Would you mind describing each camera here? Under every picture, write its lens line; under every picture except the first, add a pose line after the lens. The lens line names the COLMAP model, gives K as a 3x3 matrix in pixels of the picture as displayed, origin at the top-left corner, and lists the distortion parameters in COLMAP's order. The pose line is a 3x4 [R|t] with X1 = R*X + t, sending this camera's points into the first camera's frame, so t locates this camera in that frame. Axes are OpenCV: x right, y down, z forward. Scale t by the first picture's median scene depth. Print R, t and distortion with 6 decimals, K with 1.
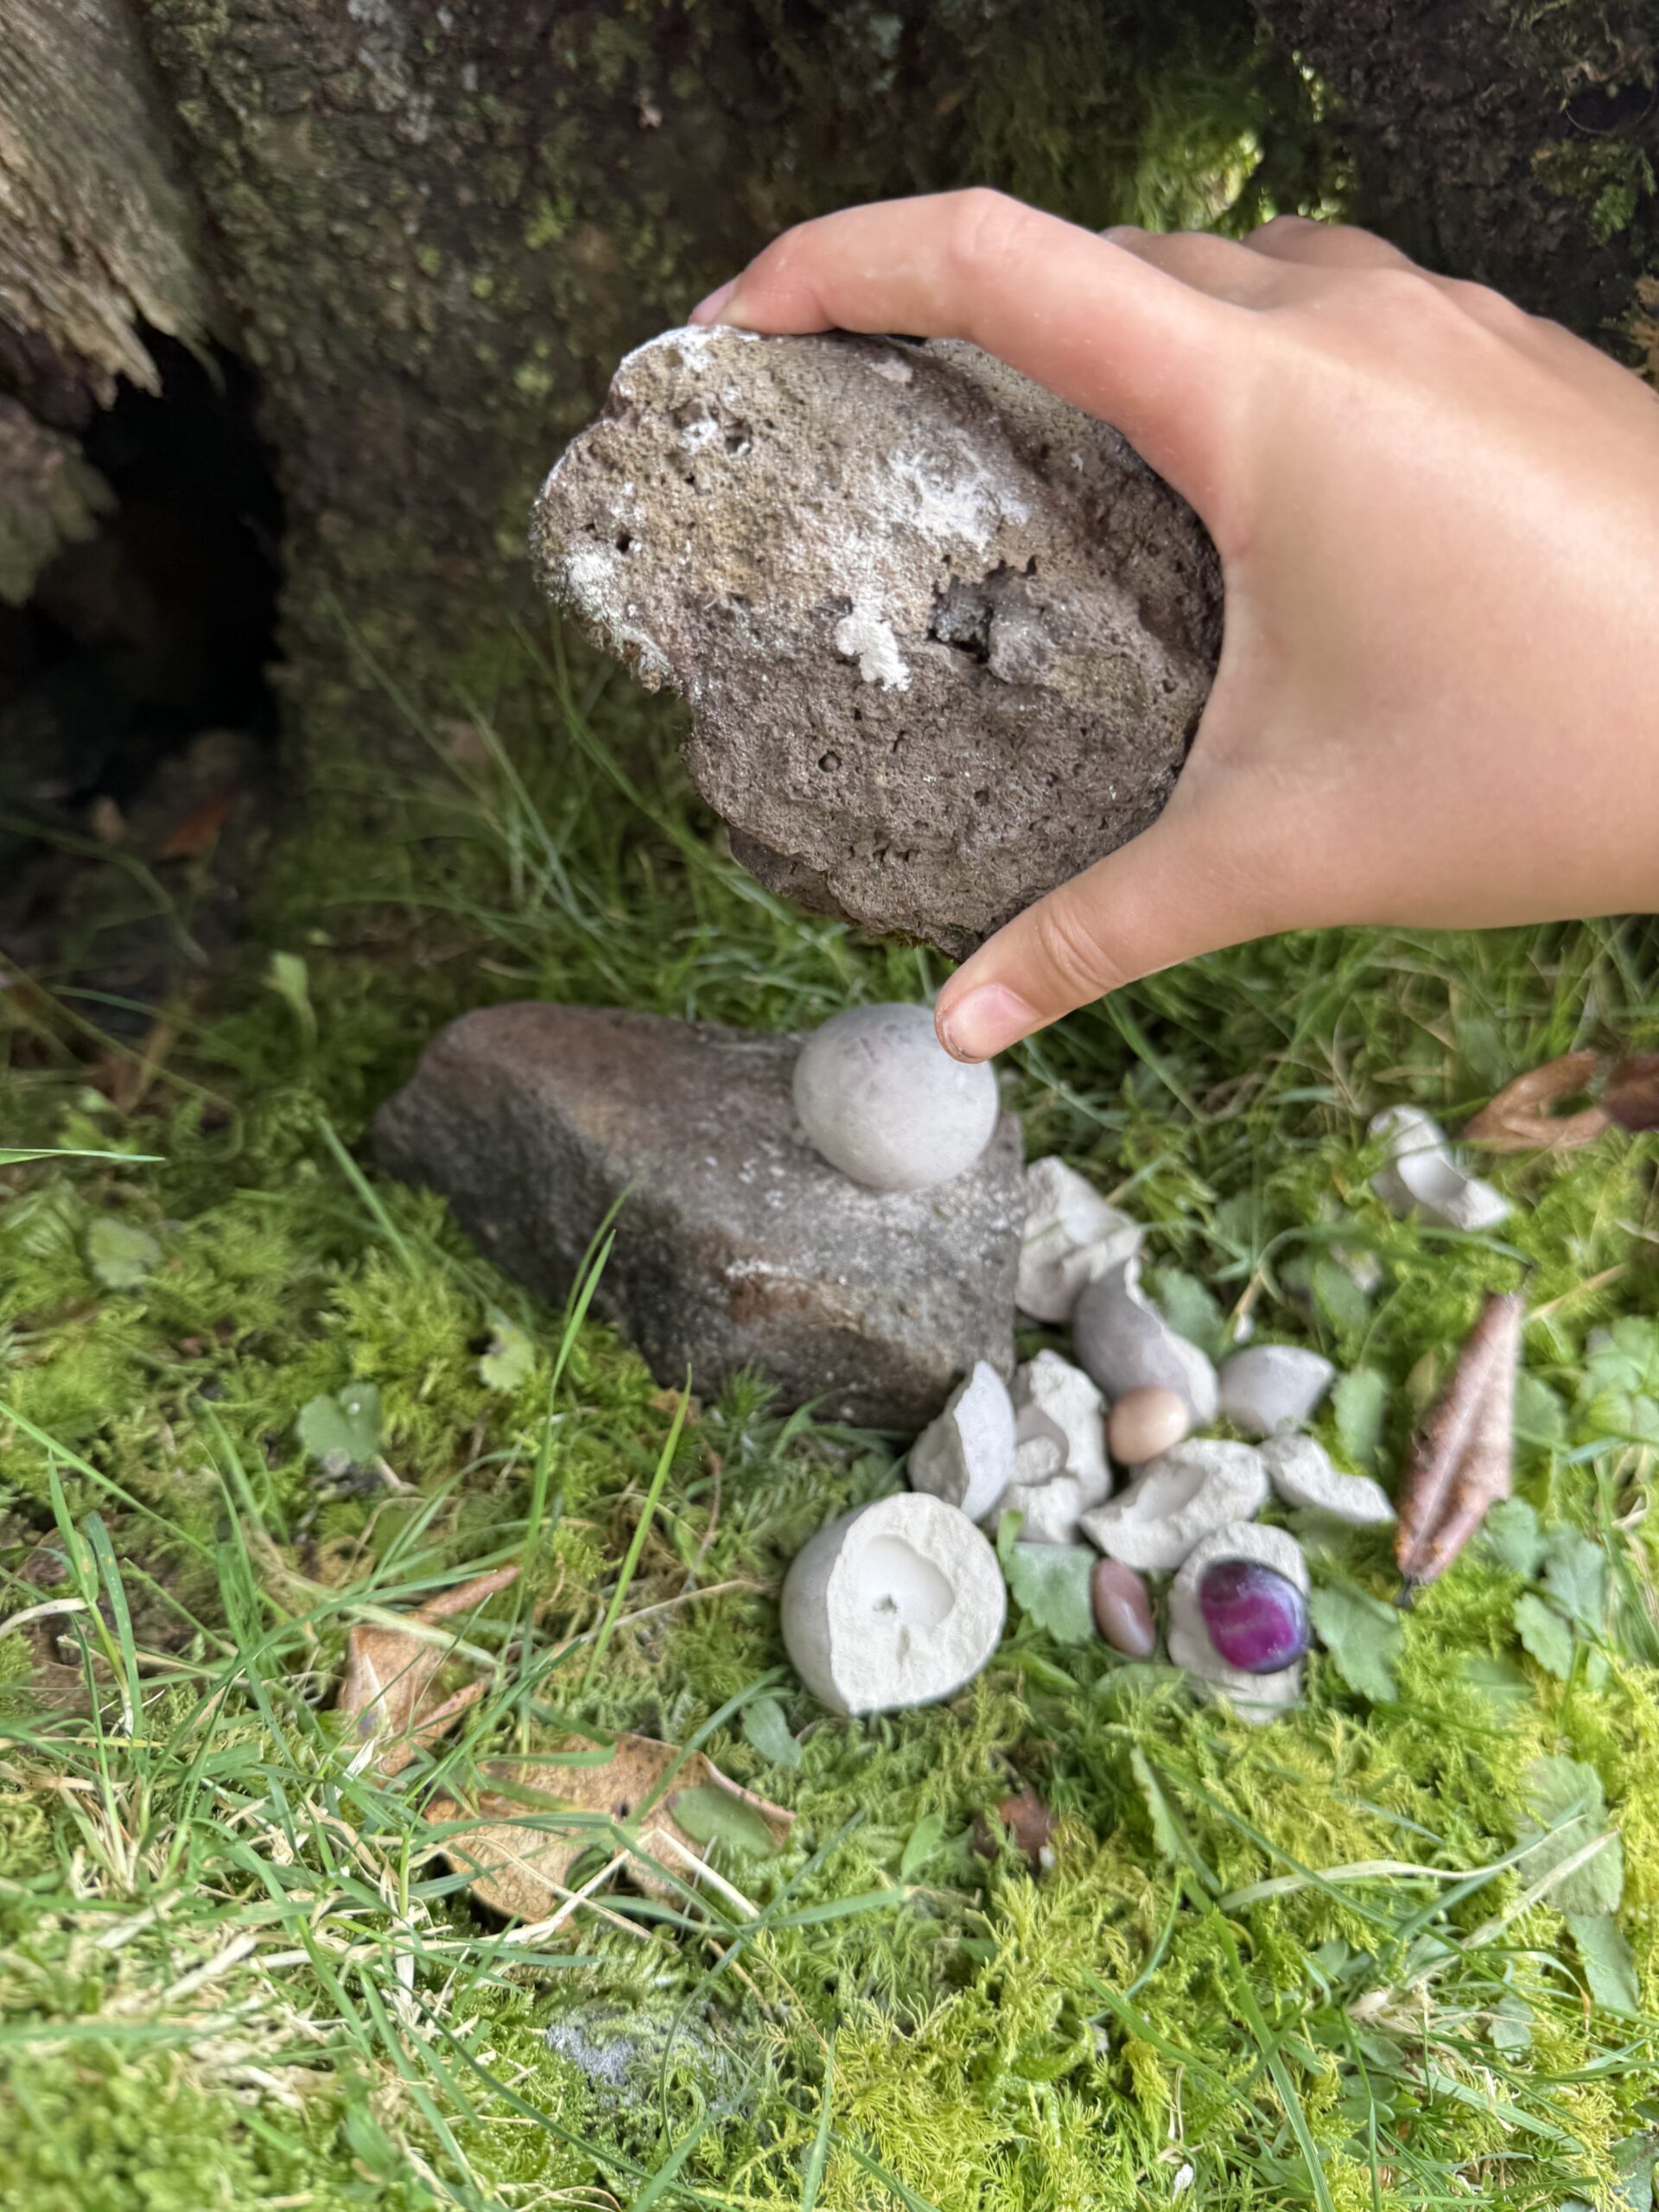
lens RADIAL K [[1694.0, 0, 812.0], [0, 1694.0, 1077.5], [0, 0, 1]] dist [-0.044466, -0.013653]
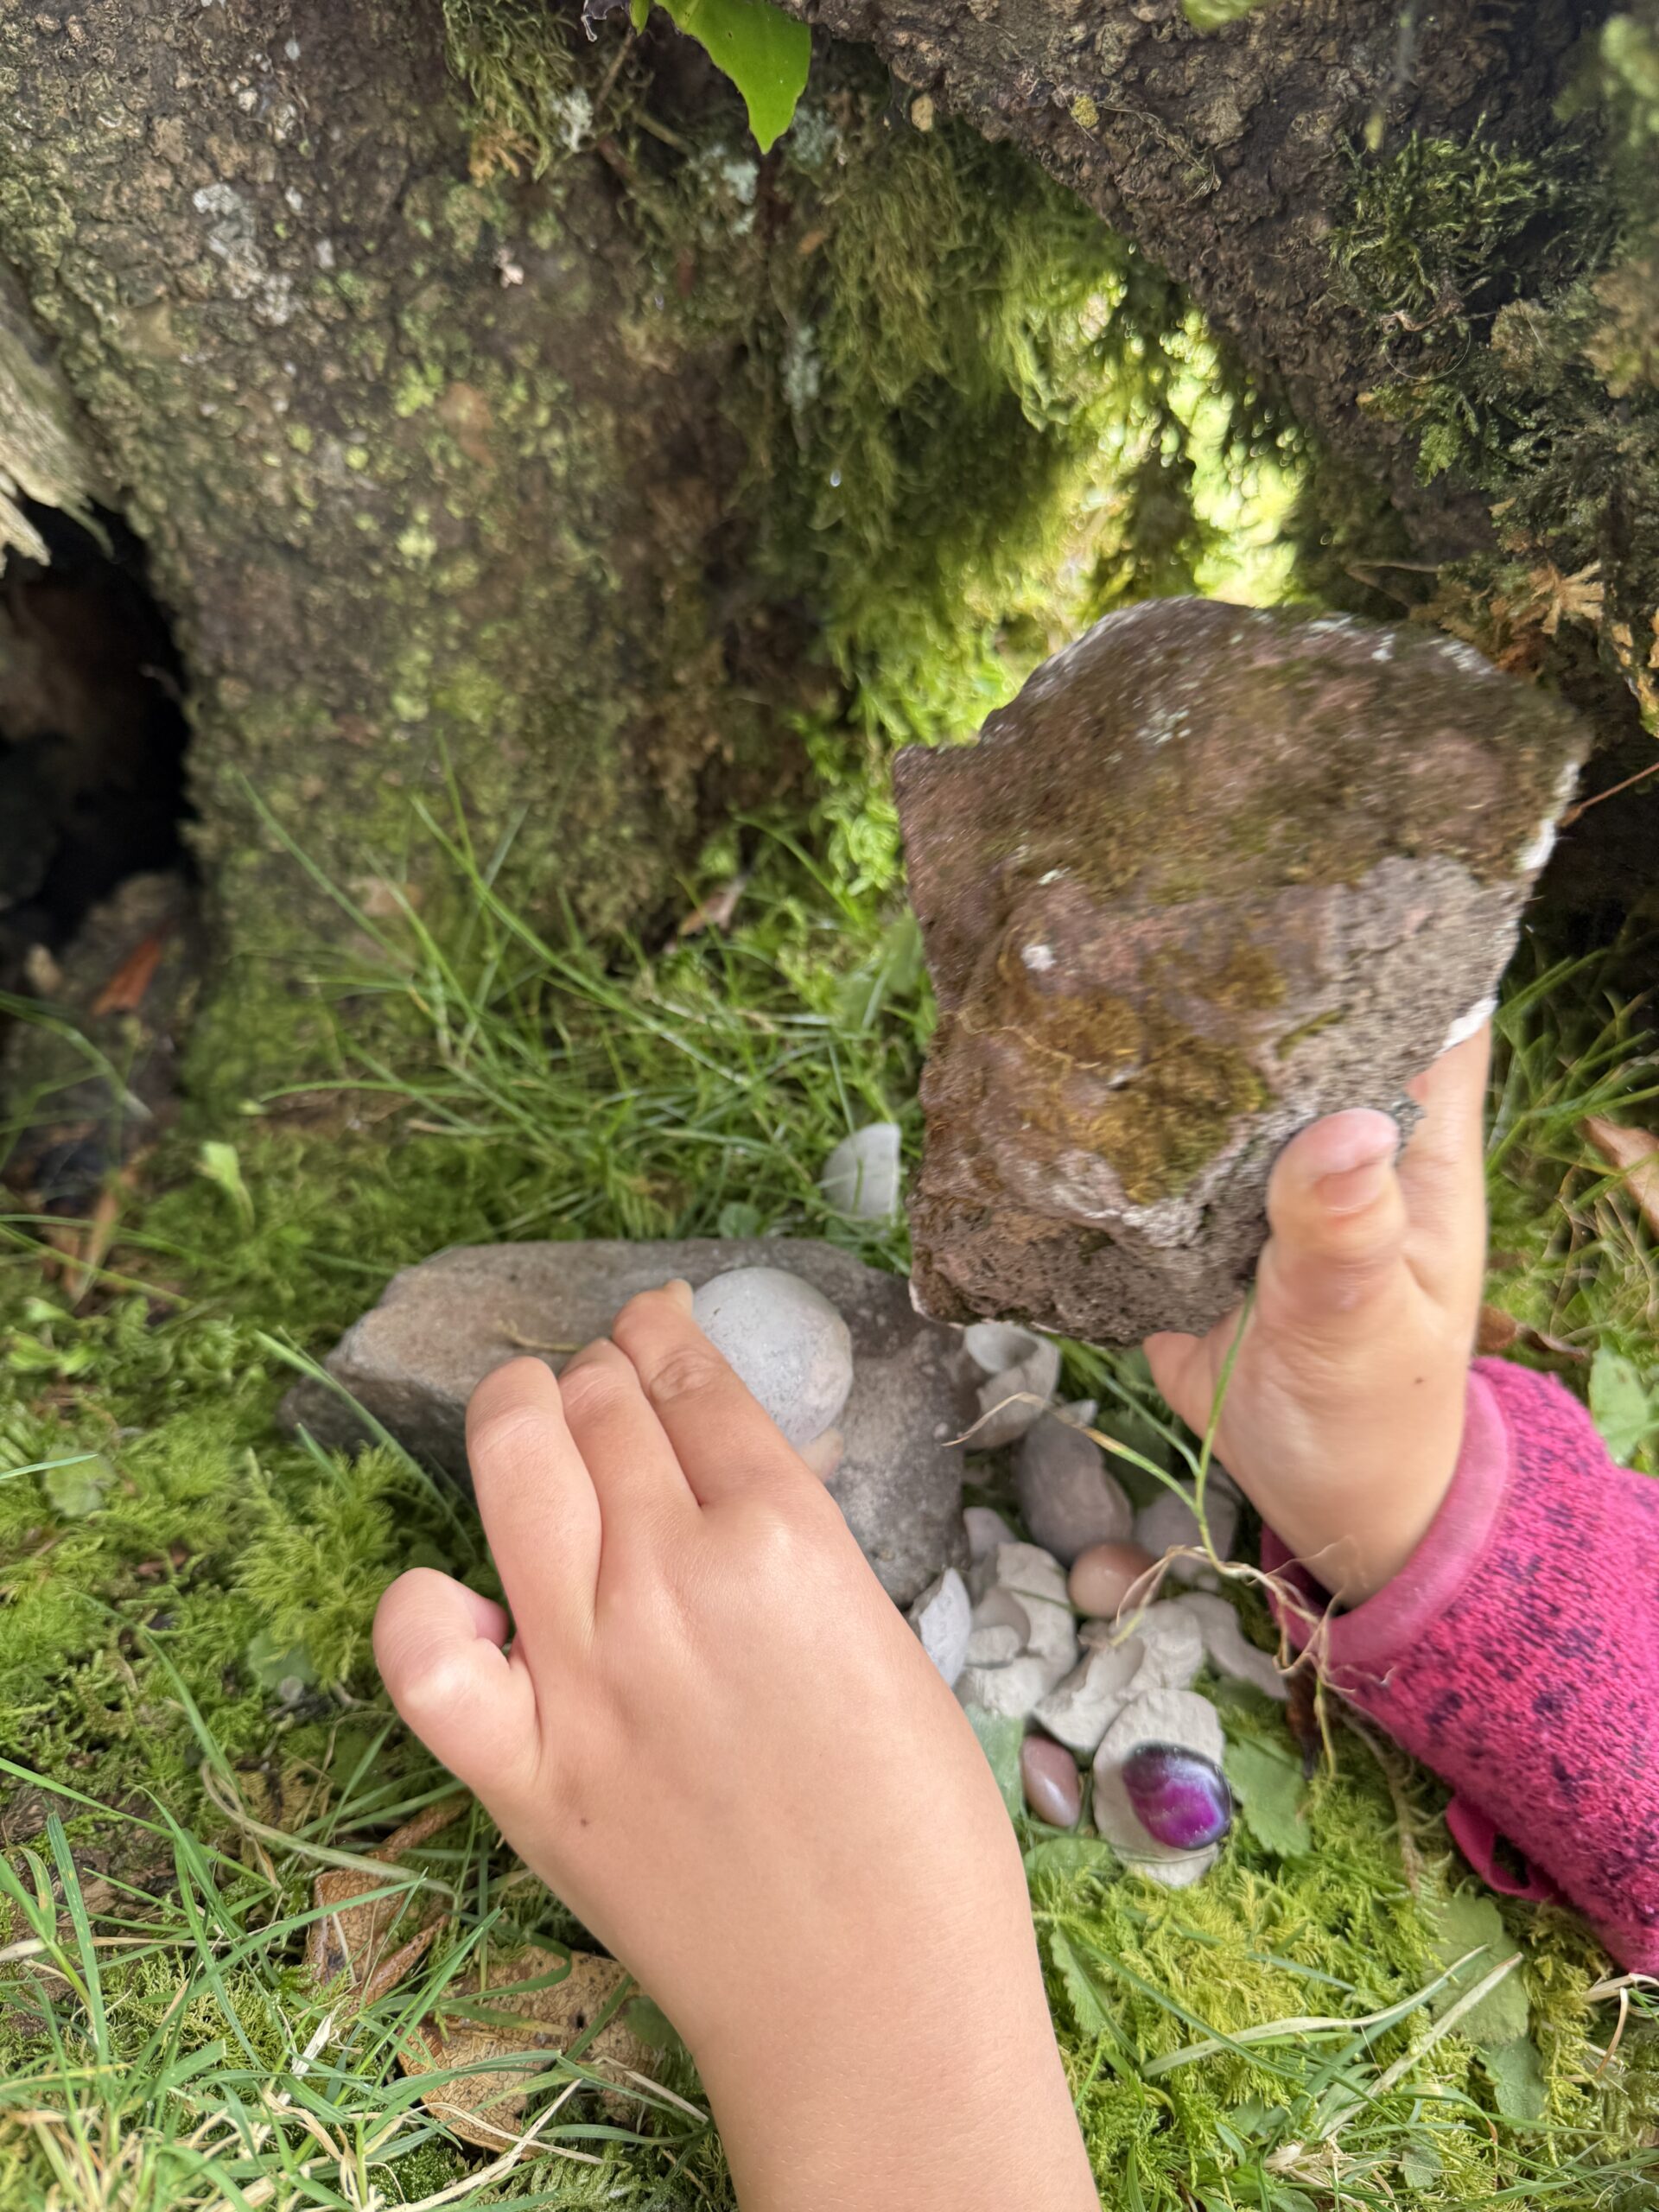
lens RADIAL K [[1694.0, 0, 817.1], [0, 1694.0, 1100.2], [0, 0, 1]] dist [-0.044466, -0.013653]
pose [[0.997848, -0.065379, 0.005066, 0.049459], [0.065030, 0.996540, 0.051763, -0.133407], [-0.008433, -0.051322, 0.998647, -0.021323]]
